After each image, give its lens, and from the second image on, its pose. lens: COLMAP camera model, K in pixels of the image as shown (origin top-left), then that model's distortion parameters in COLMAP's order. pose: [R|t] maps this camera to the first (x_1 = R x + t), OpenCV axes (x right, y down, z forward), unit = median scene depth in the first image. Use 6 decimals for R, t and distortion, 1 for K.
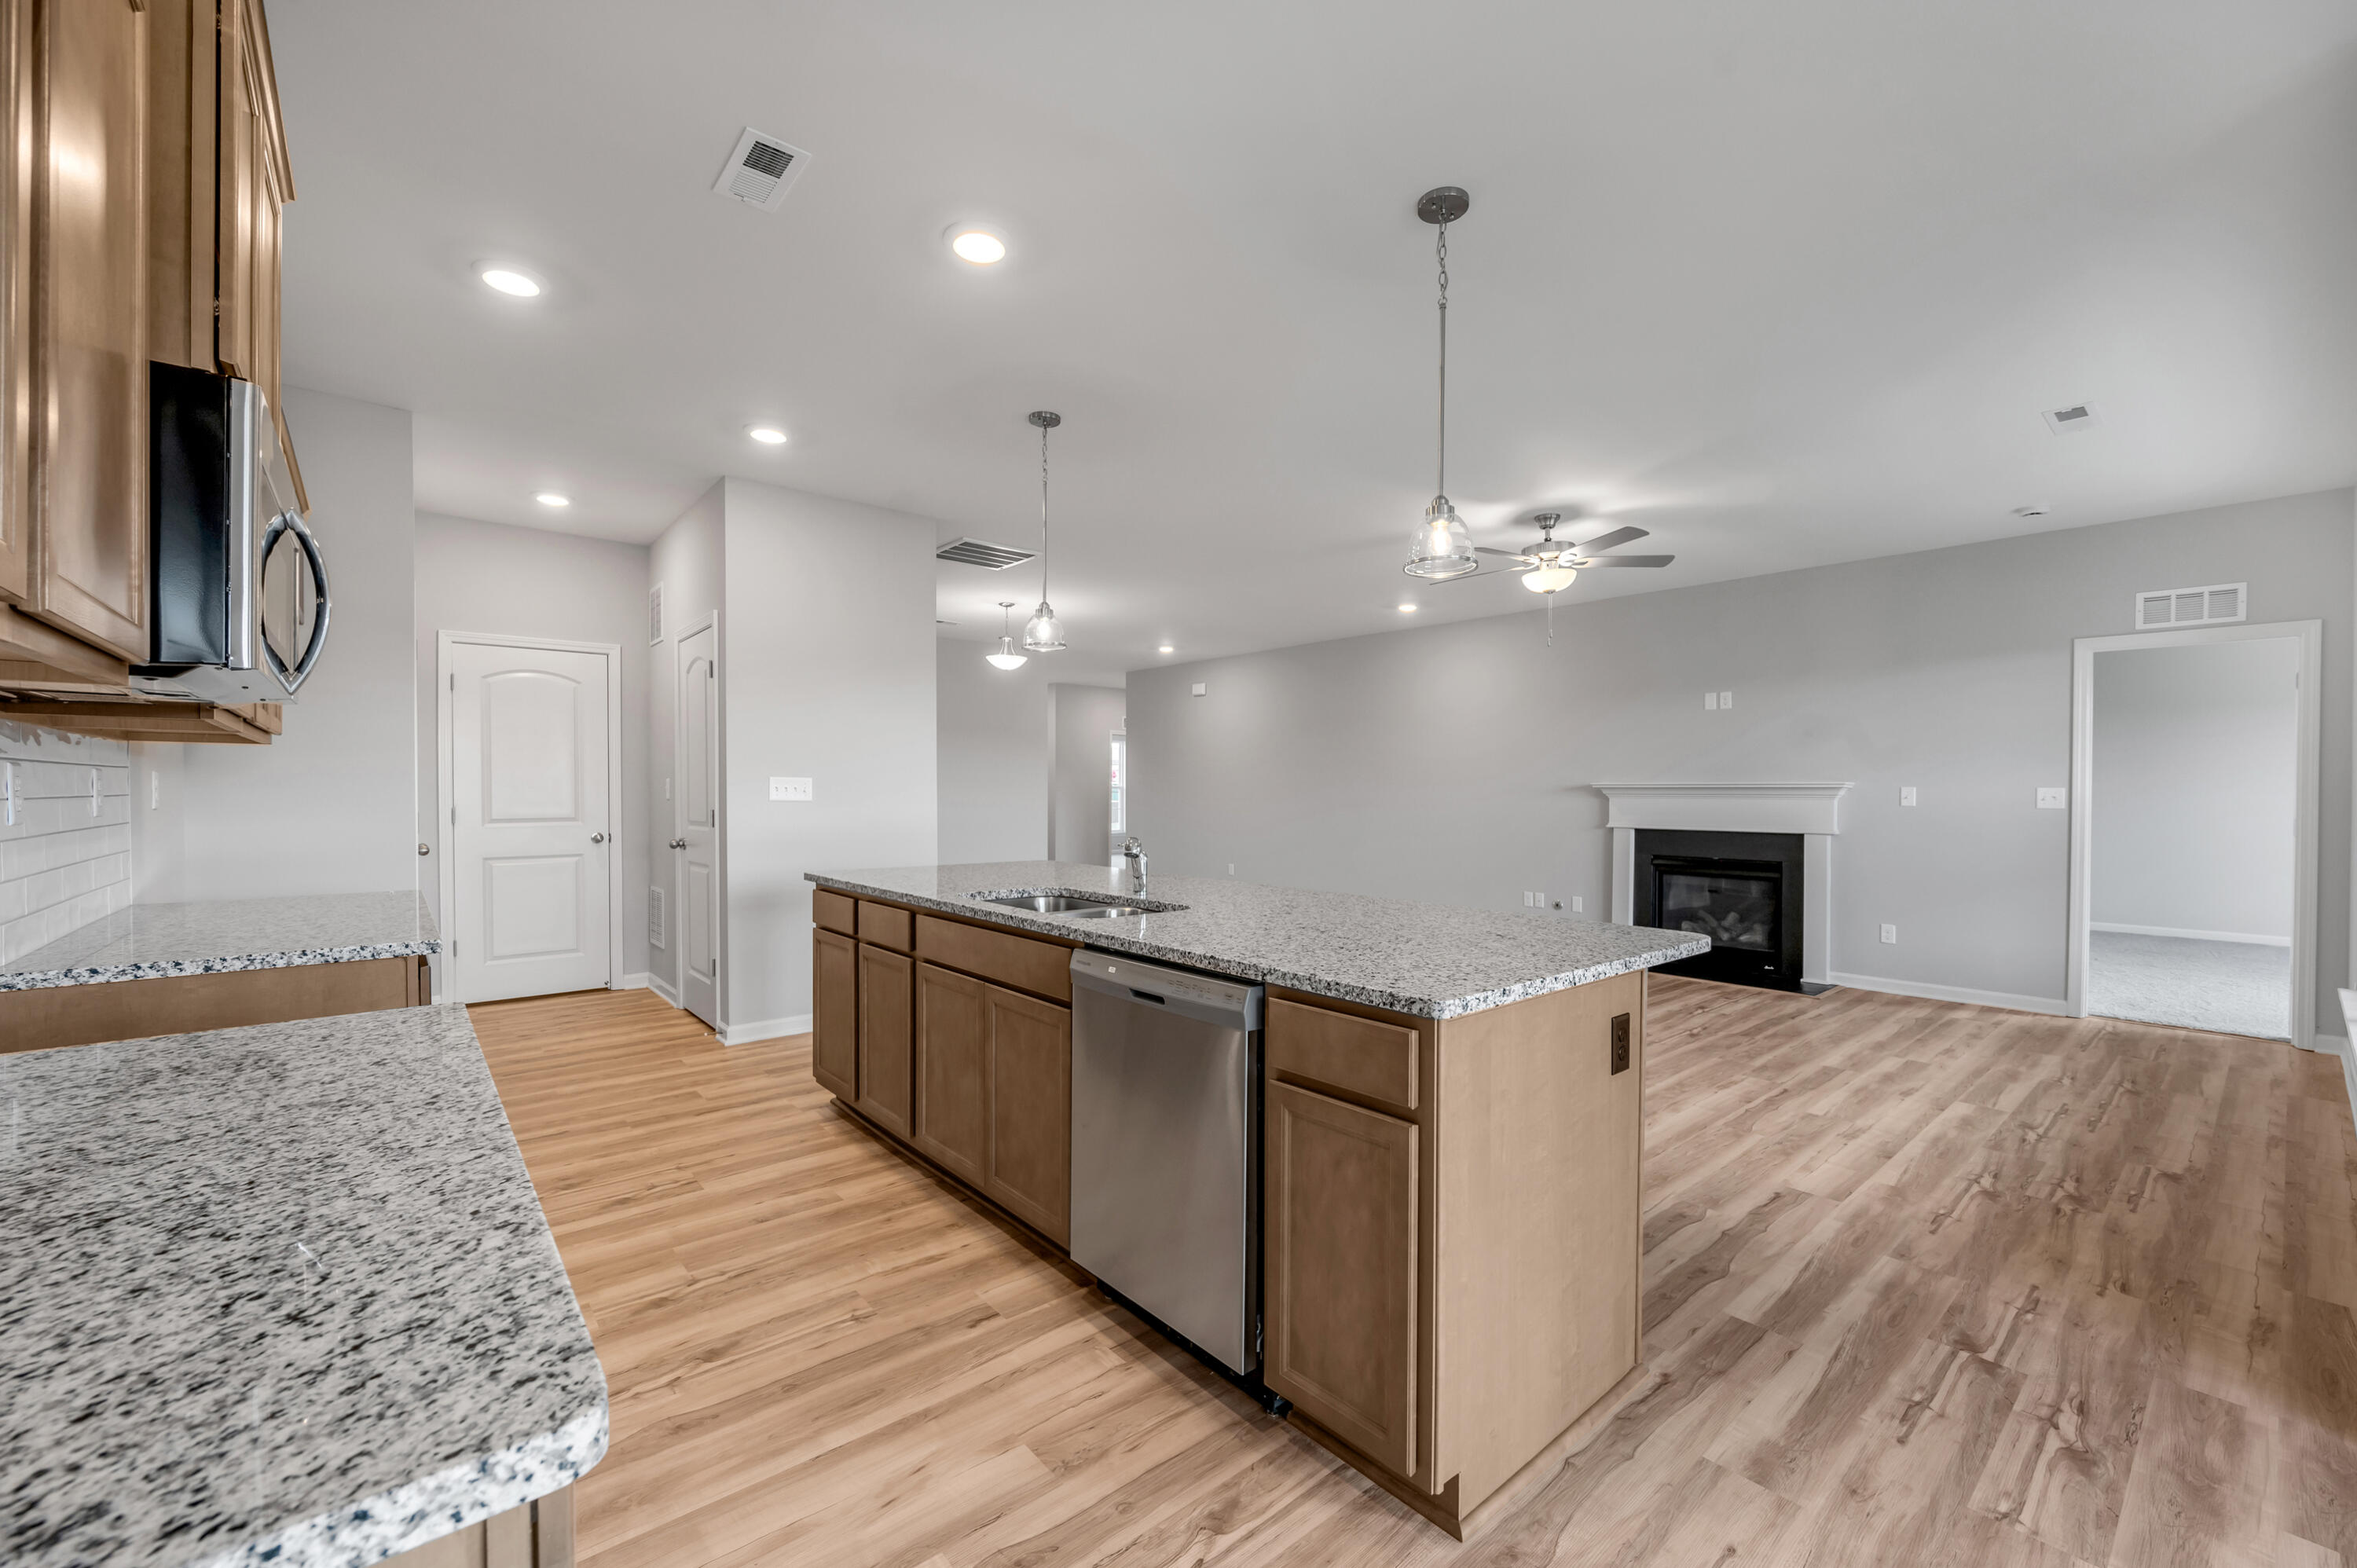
lens RADIAL K [[955.0, 0, 1184.4], [0, 955.0, 814.4], [0, 0, 1]] dist [-0.006002, 0.000357]
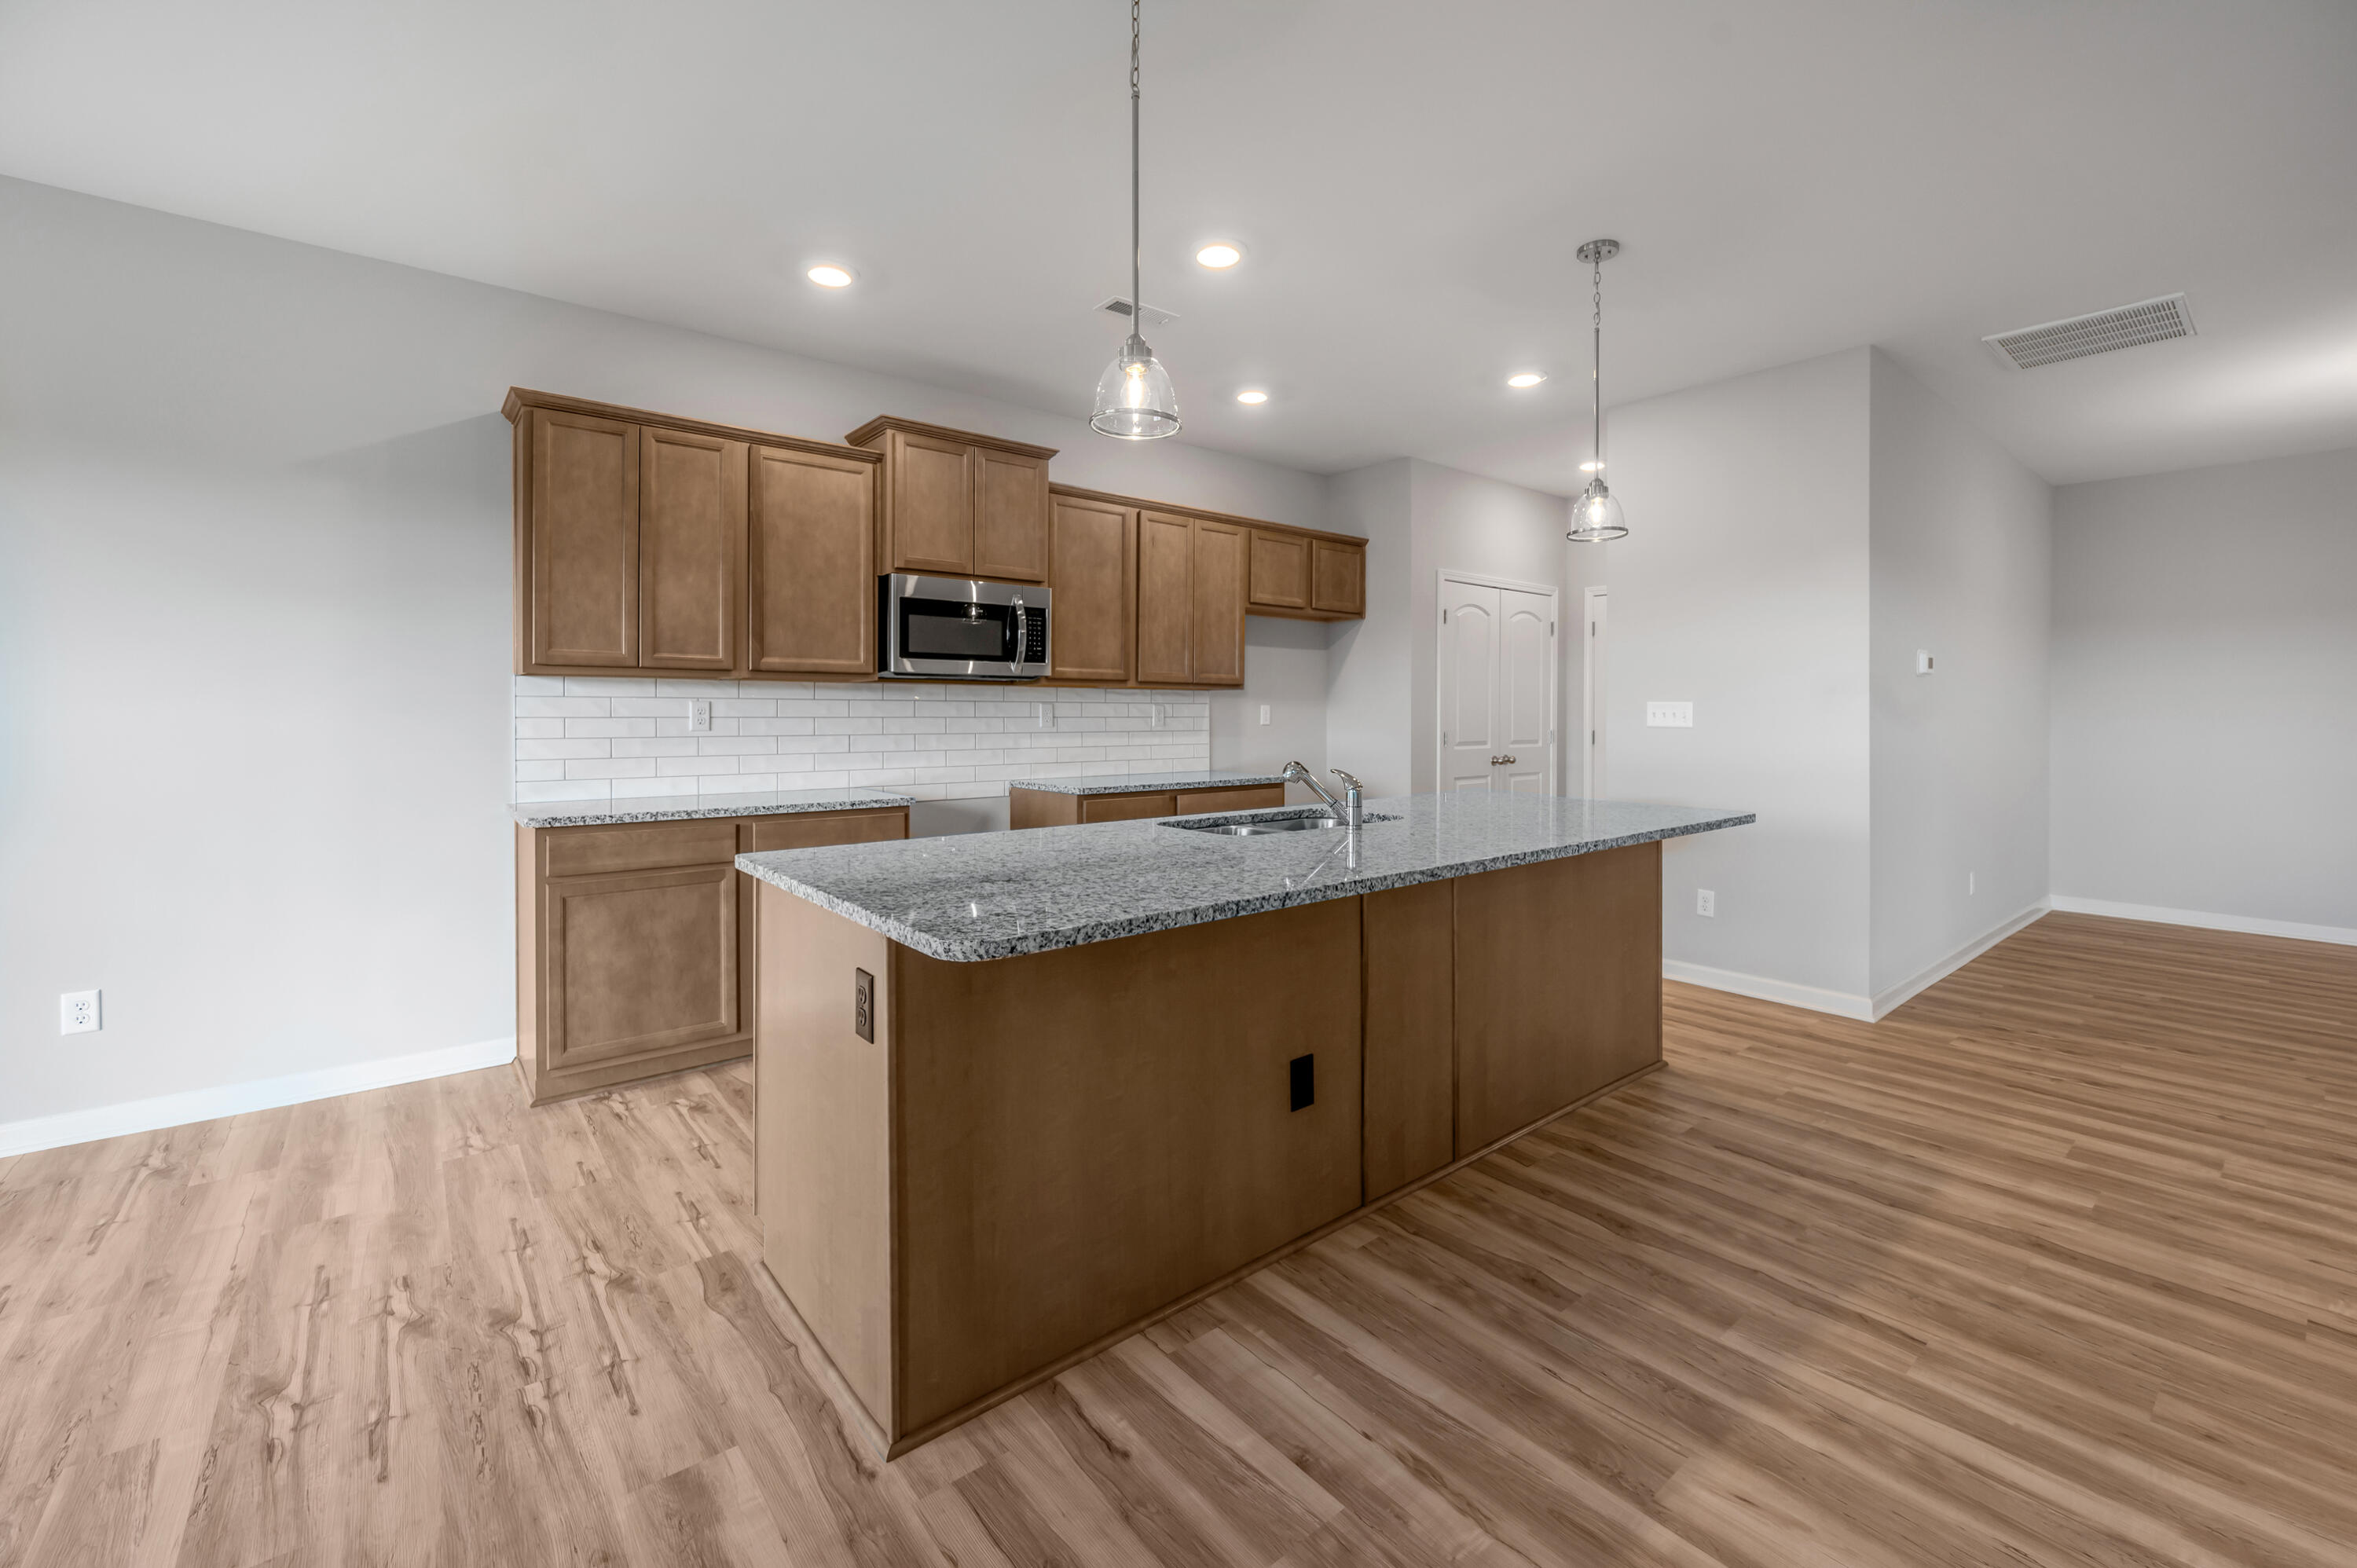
lens RADIAL K [[955.0, 0, 1164.9], [0, 955.0, 734.0], [0, 0, 1]] dist [-0.006002, 0.000357]
pose [[-0.028597, 0.017823, -0.999432, 0.804472], [-0.028406, 0.999423, 0.018636, -0.016708], [0.999187, 0.028922, -0.028075, 0.797272]]
